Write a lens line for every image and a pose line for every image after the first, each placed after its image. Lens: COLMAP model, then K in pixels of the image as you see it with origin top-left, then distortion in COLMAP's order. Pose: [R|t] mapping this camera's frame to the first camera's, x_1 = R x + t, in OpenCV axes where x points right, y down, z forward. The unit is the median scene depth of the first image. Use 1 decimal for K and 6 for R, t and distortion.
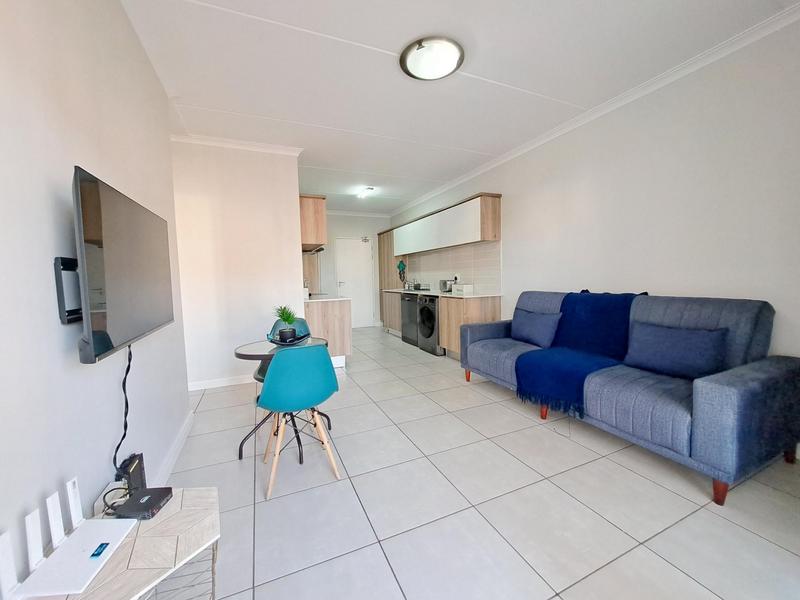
lens RADIAL K [[318.0, 0, 399.9], [0, 318.0, 298.7], [0, 0, 1]] dist [-0.012605, -0.000052]
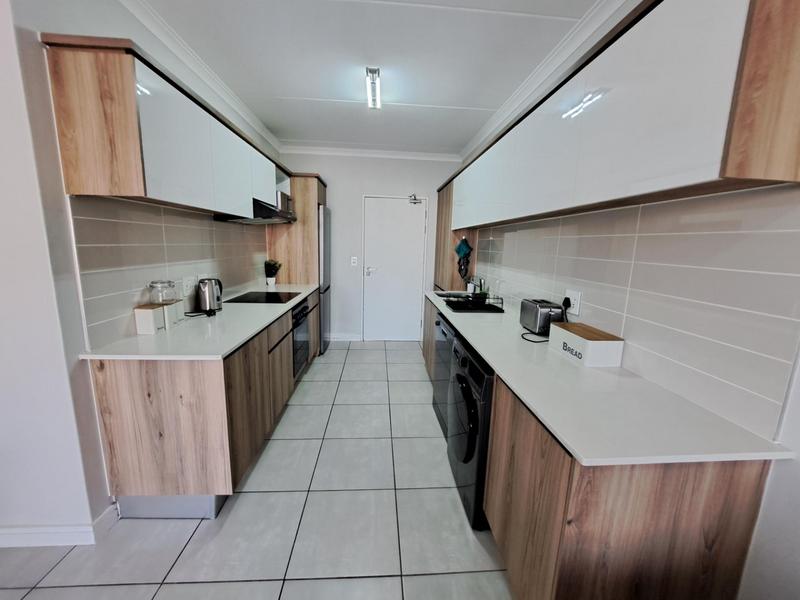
lens RADIAL K [[318.0, 0, 399.9], [0, 318.0, 298.7], [0, 0, 1]] dist [-0.012605, -0.000052]
pose [[0.938003, 0.108991, -0.329047, 0.089261], [-0.075324, 0.990687, 0.113423, -0.073461], [0.338345, -0.081606, 0.937477, 0.460574]]
